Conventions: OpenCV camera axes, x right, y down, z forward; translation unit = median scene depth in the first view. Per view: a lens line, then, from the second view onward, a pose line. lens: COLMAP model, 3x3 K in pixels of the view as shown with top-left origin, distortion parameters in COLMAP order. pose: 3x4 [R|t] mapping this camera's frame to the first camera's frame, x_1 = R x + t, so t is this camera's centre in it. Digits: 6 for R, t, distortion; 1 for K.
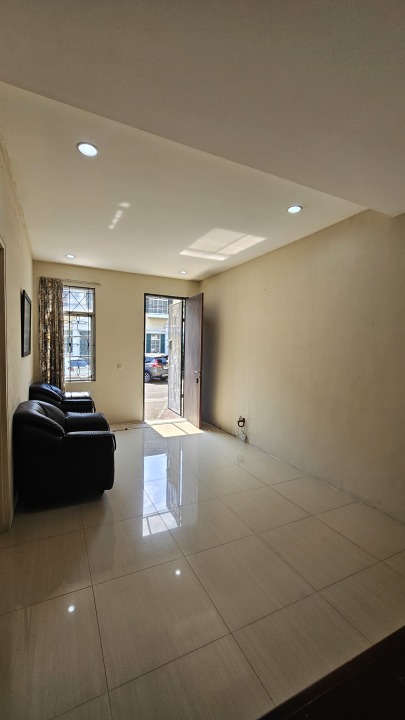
lens RADIAL K [[296.7, 0, 201.2], [0, 296.7, 361.7], [0, 0, 1]] dist [0.000975, -0.000401]
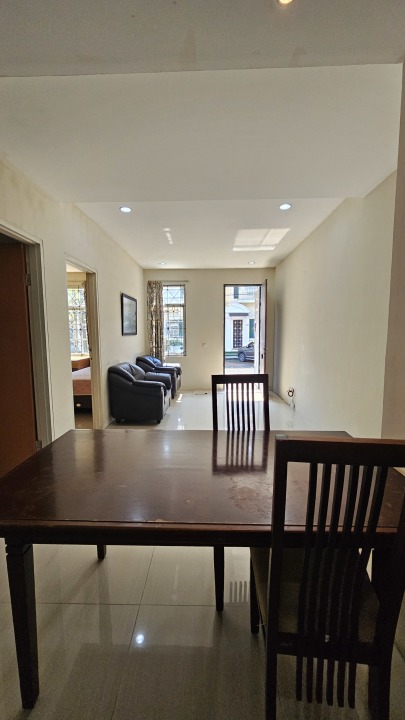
lens RADIAL K [[296.7, 0, 201.0], [0, 296.7, 359.4], [0, 0, 1]] dist [0.000975, -0.000401]
pose [[0.889775, 0.014472, -0.456171, 0.317936], [0.001508, 0.999398, 0.034647, 0.036827], [0.456398, -0.031516, 0.889218, -0.141227]]
